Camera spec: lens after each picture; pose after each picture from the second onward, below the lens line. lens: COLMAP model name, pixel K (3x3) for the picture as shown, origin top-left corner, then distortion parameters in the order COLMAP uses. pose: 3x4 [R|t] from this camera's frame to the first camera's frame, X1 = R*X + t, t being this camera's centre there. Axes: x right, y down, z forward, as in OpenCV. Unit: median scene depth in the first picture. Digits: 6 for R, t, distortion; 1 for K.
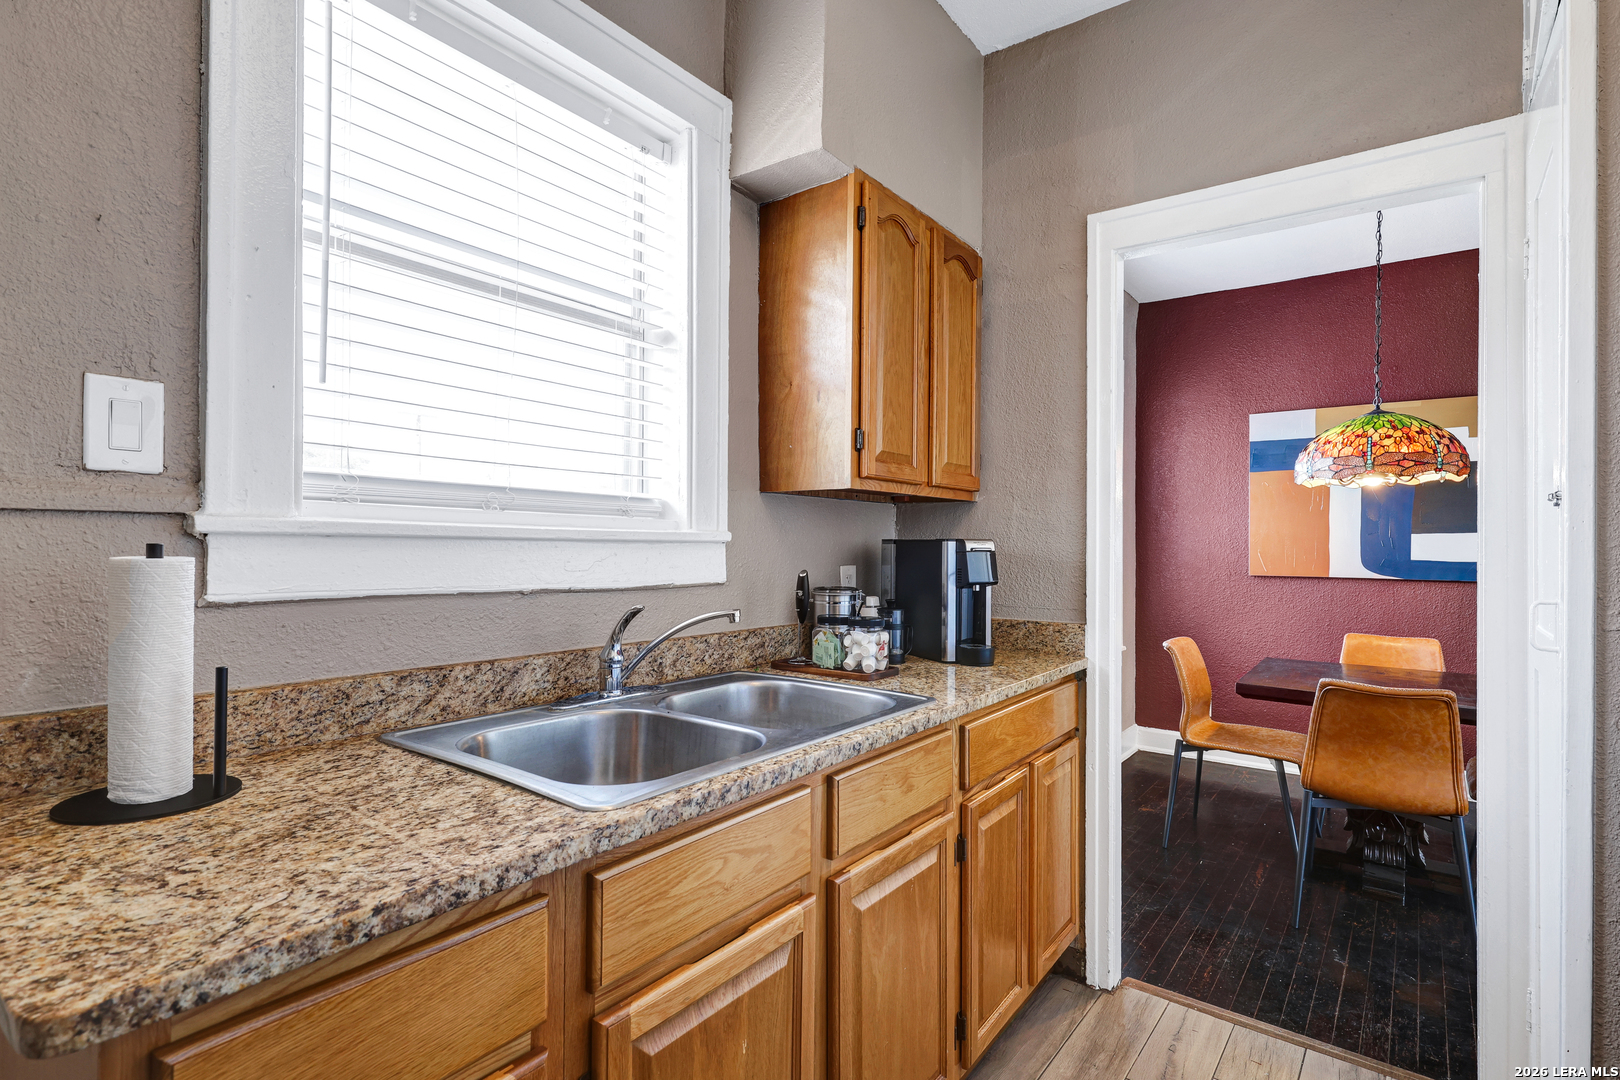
lens RADIAL K [[774.3, 0, 808.2], [0, 774.3, 539.3], [0, 0, 1]] dist [0.001856, 0.000282]
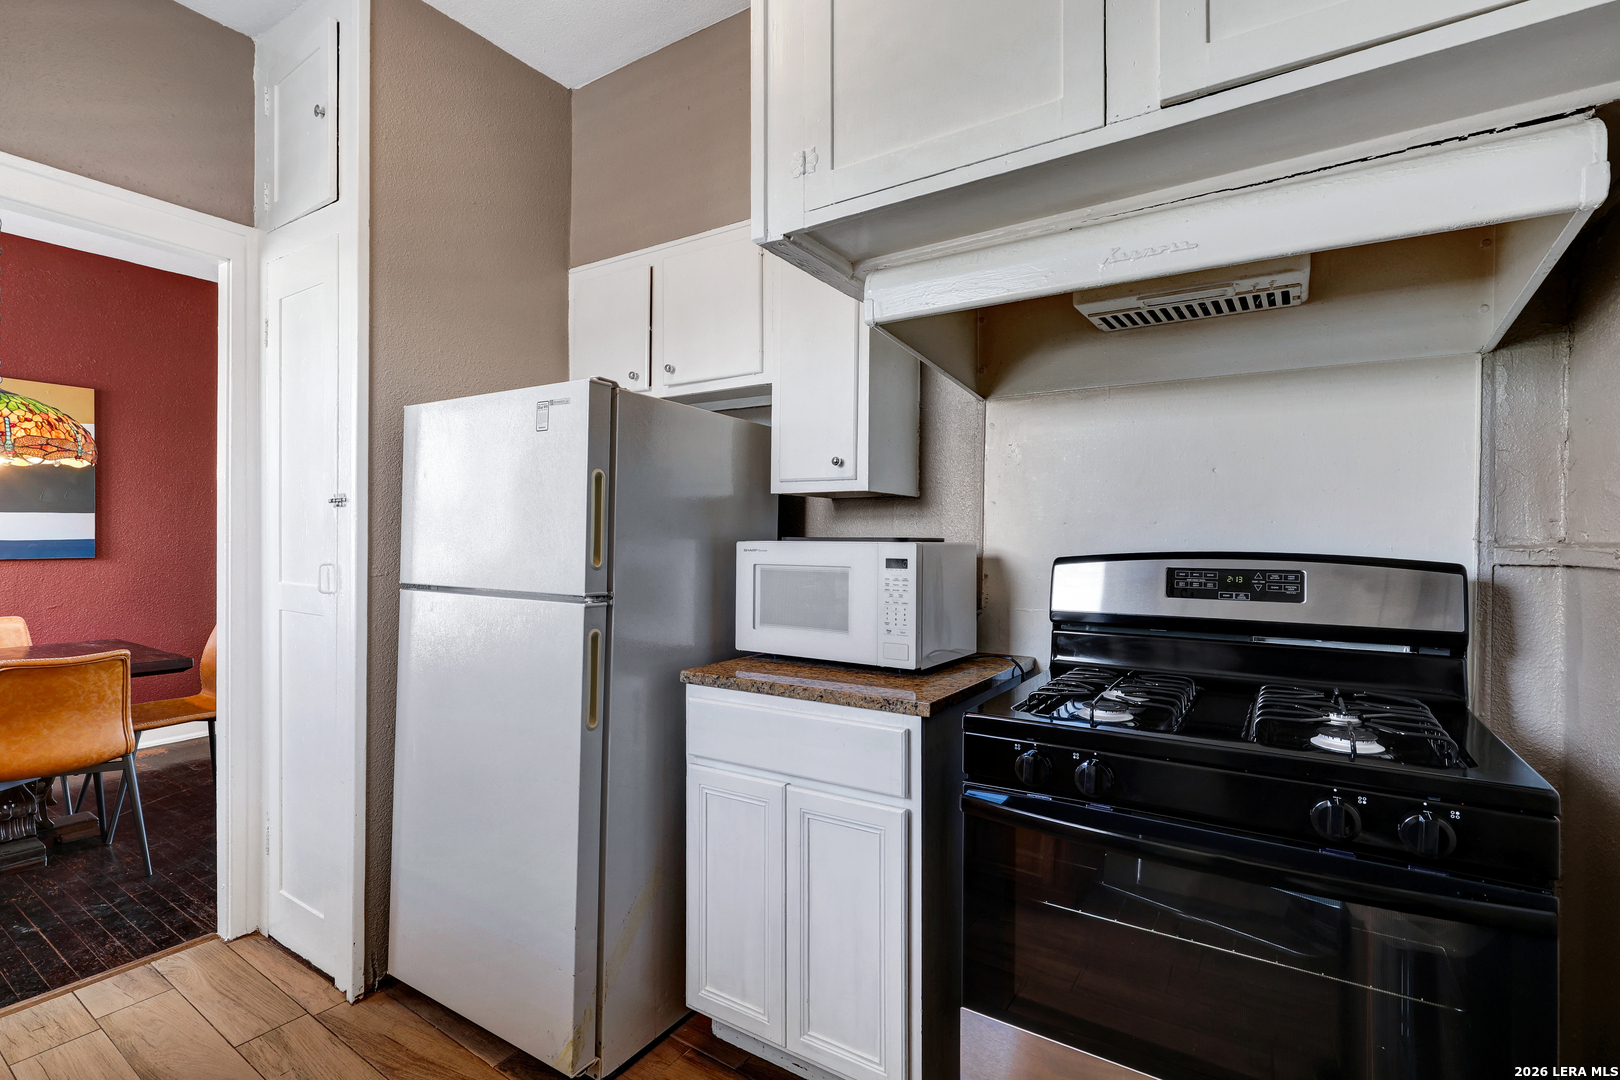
lens RADIAL K [[741.7, 0, 814.5], [0, 741.7, 536.7], [0, 0, 1]] dist [-0.001370, -0.006554]
pose [[-0.080324, -0.012007, 0.996696, -0.354304], [-0.015851, 0.999816, 0.010767, -0.005343], [-0.996643, -0.014934, -0.080500, 0.045252]]
